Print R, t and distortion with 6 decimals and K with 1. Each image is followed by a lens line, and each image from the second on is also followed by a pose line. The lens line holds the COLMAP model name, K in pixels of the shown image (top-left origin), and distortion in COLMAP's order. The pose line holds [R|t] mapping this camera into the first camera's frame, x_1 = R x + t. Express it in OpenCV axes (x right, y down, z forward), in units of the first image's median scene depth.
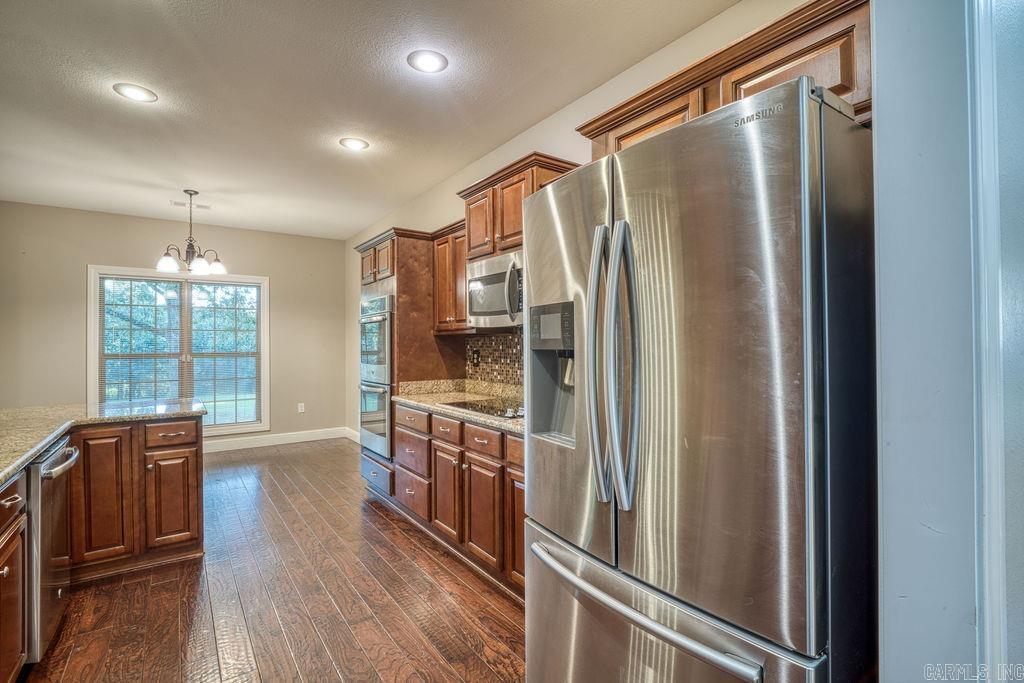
lens RADIAL K [[475.8, 0, 515.4], [0, 475.8, 340.9], [0, 0, 1]] dist [-0.005000, -0.001574]
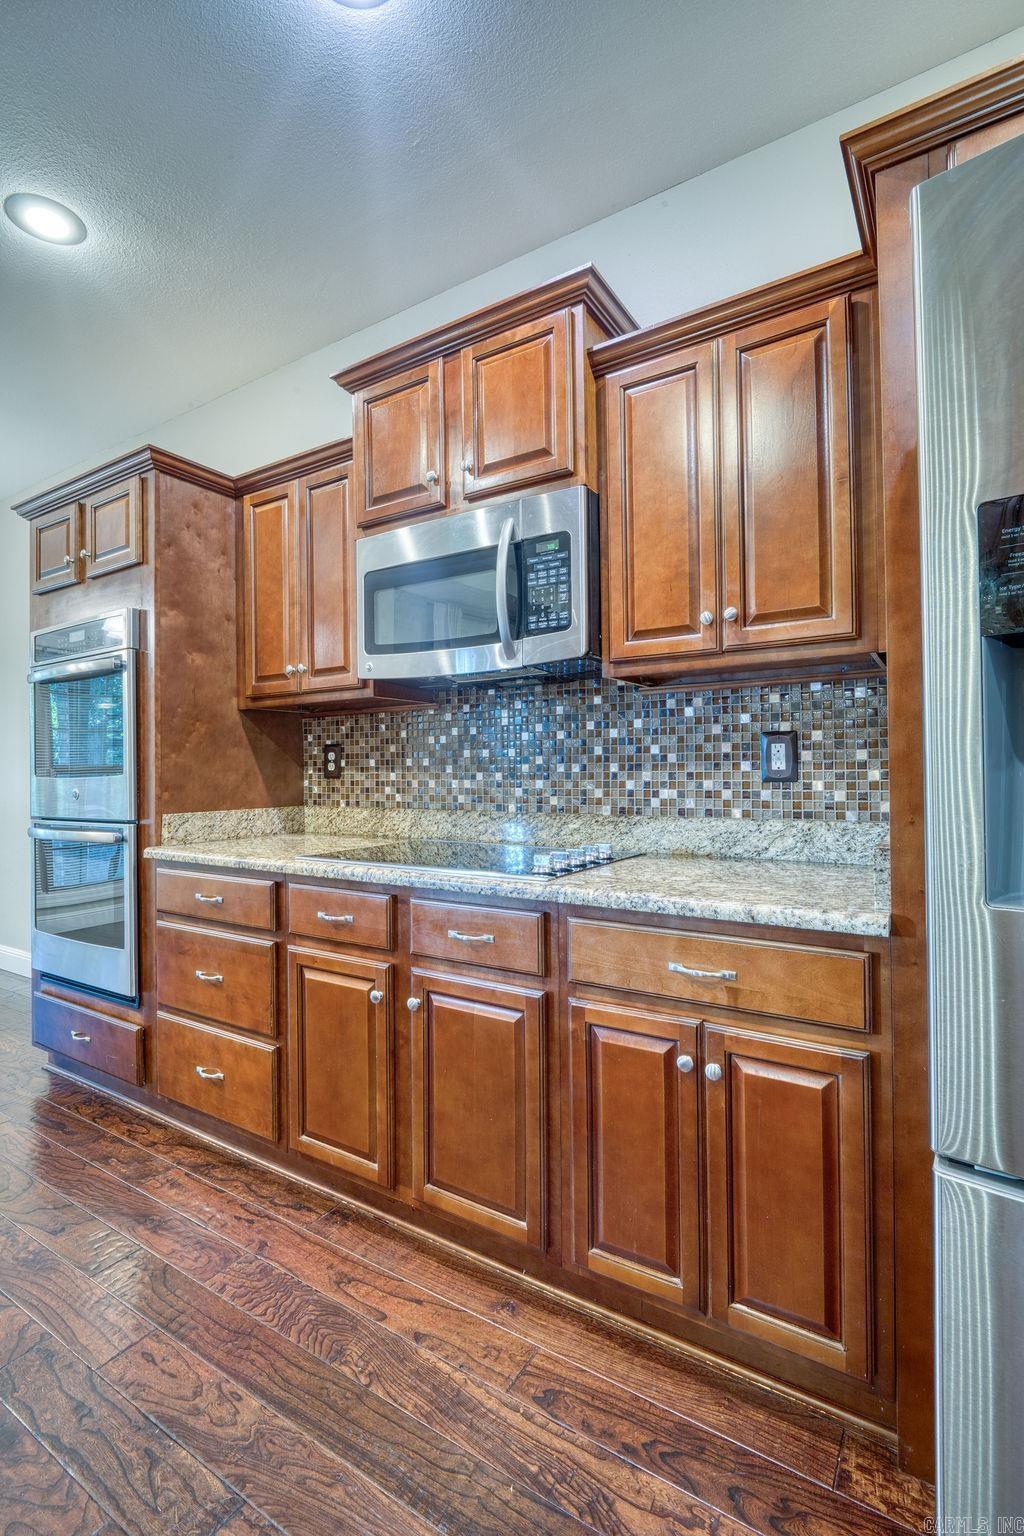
lens RADIAL K [[713.7, 0, 508.7], [0, 713.7, 764.5], [0, 0, 1]] dist [-0.005000, -0.001574]
pose [[0.929694, -0.002035, 0.368327, -0.207349], [0.003421, 0.999989, -0.003110, 0.049067], [-0.368317, 0.004151, 0.929691, 0.320551]]
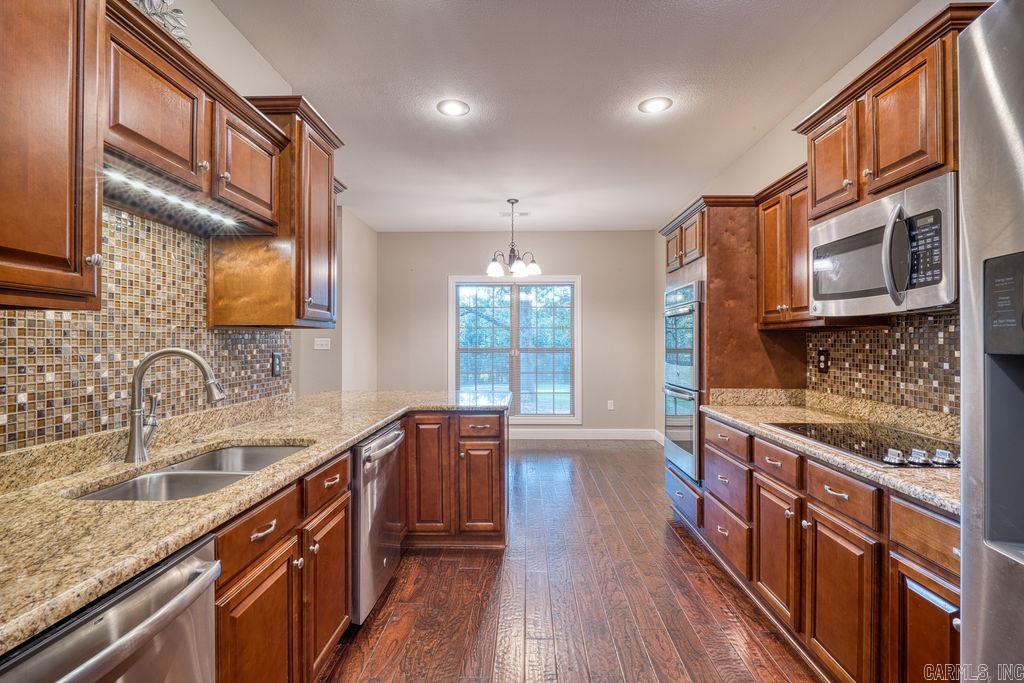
lens RADIAL K [[475.8, 0, 515.4], [0, 475.8, 340.9], [0, 0, 1]] dist [-0.005000, -0.001574]
pose [[0.797518, 0.004075, -0.603282, -0.024700], [-0.000187, 0.999979, 0.006506, 0.001346], [0.603295, -0.005076, 0.797502, 0.177646]]
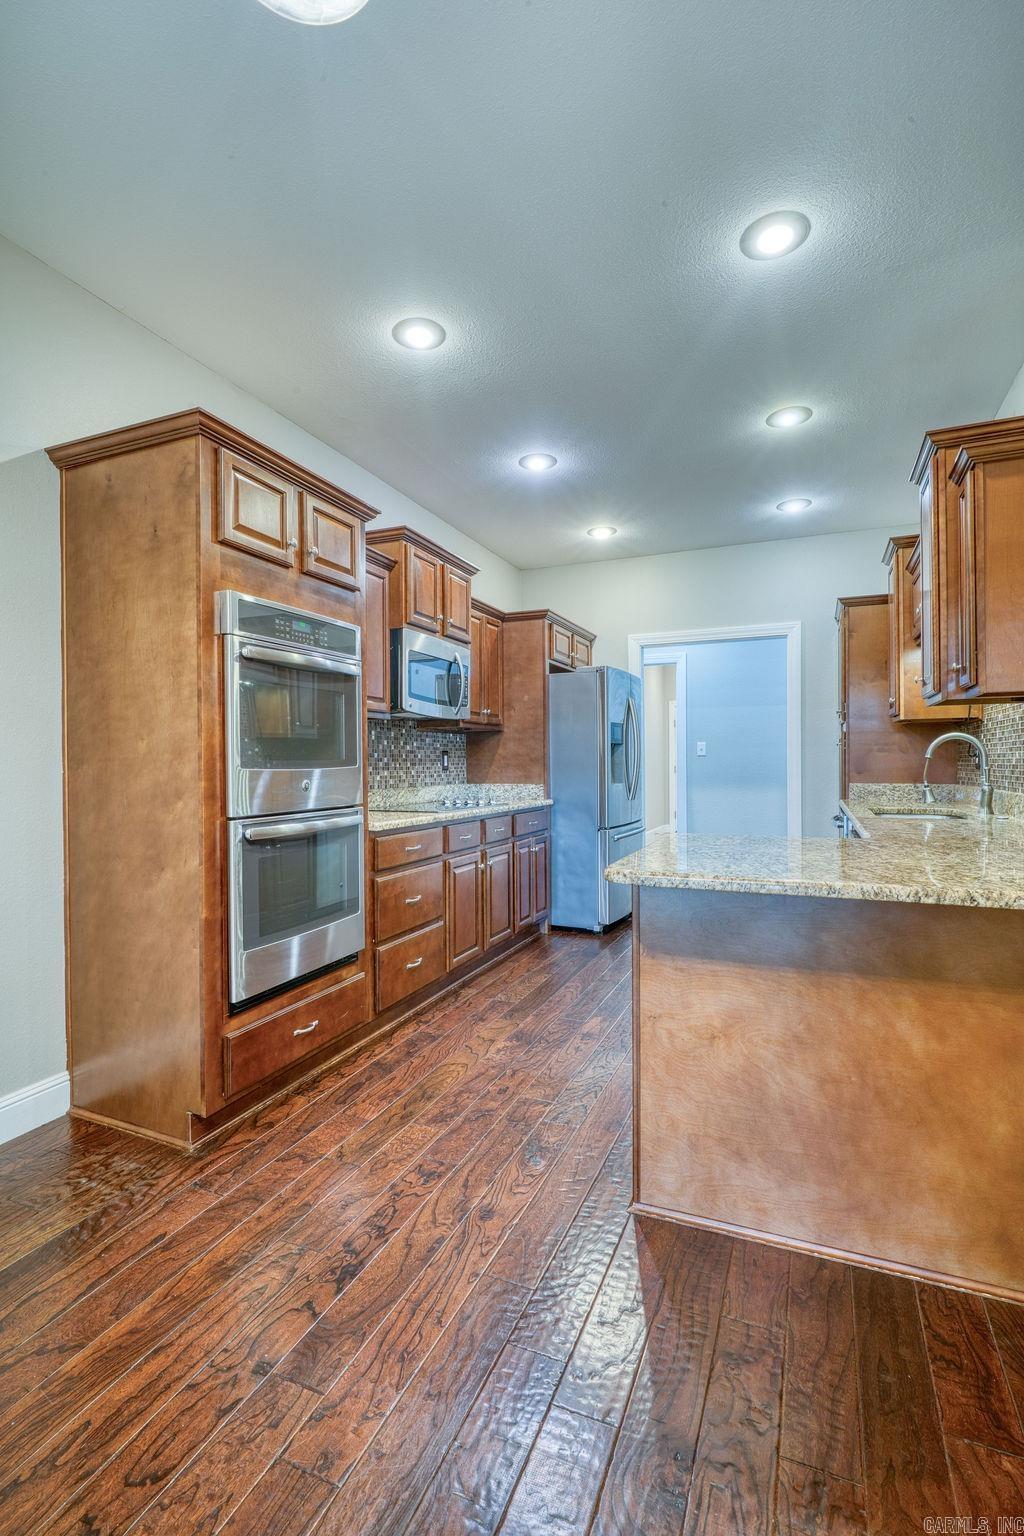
lens RADIAL K [[713.7, 0, 508.7], [0, 713.7, 764.5], [0, 0, 1]] dist [-0.005000, -0.001574]
pose [[-0.518258, 0.005698, 0.855206, -1.098182], [0.002372, 0.999984, -0.005225, 0.057756], [-0.855221, -0.000680, -0.518263, 1.384259]]
